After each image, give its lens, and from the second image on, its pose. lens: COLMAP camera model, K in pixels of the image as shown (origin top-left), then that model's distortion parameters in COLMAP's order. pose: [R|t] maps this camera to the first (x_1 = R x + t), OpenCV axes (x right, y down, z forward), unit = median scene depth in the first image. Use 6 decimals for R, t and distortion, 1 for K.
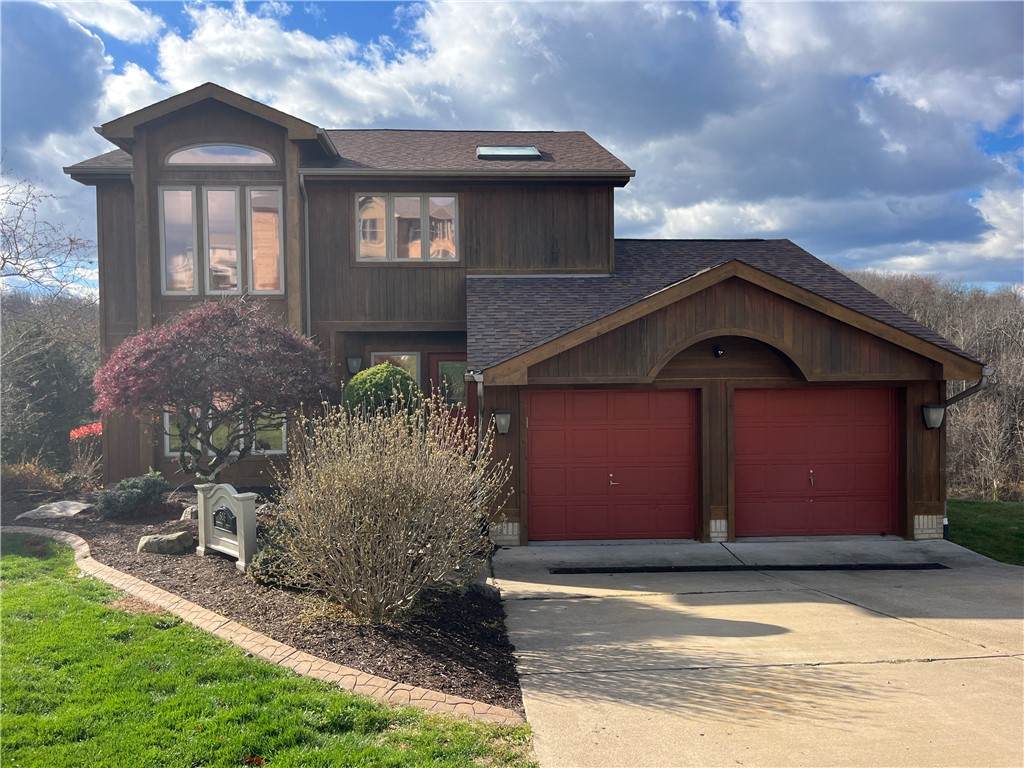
lens RADIAL K [[780.6, 0, 506.5], [0, 780.6, 392.2], [0, 0, 1]] dist [0.018861, -0.011787]
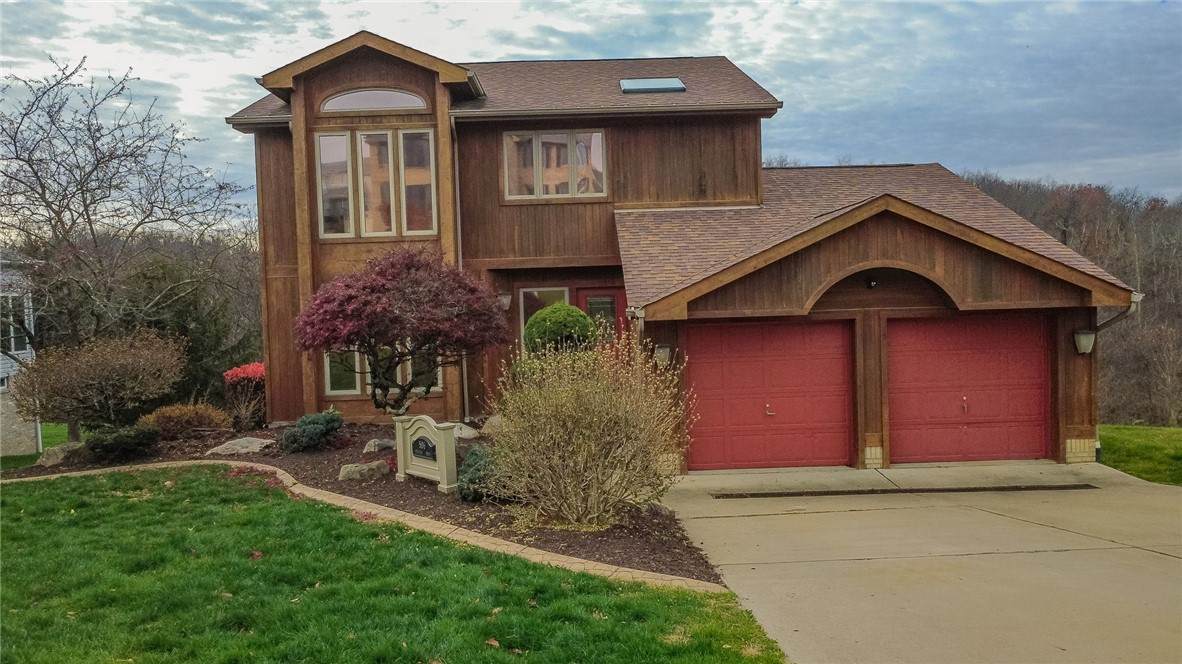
lens RADIAL K [[865.4, 0, 589.3], [0, 865.4, 336.1], [0, 0, 1]] dist [-0.018737, 0.014521]
pose [[0.998857, -0.019121, -0.043815, -0.048139], [0.019728, 0.999715, 0.013456, -0.004546], [0.043545, -0.014305, 0.998949, -0.143163]]
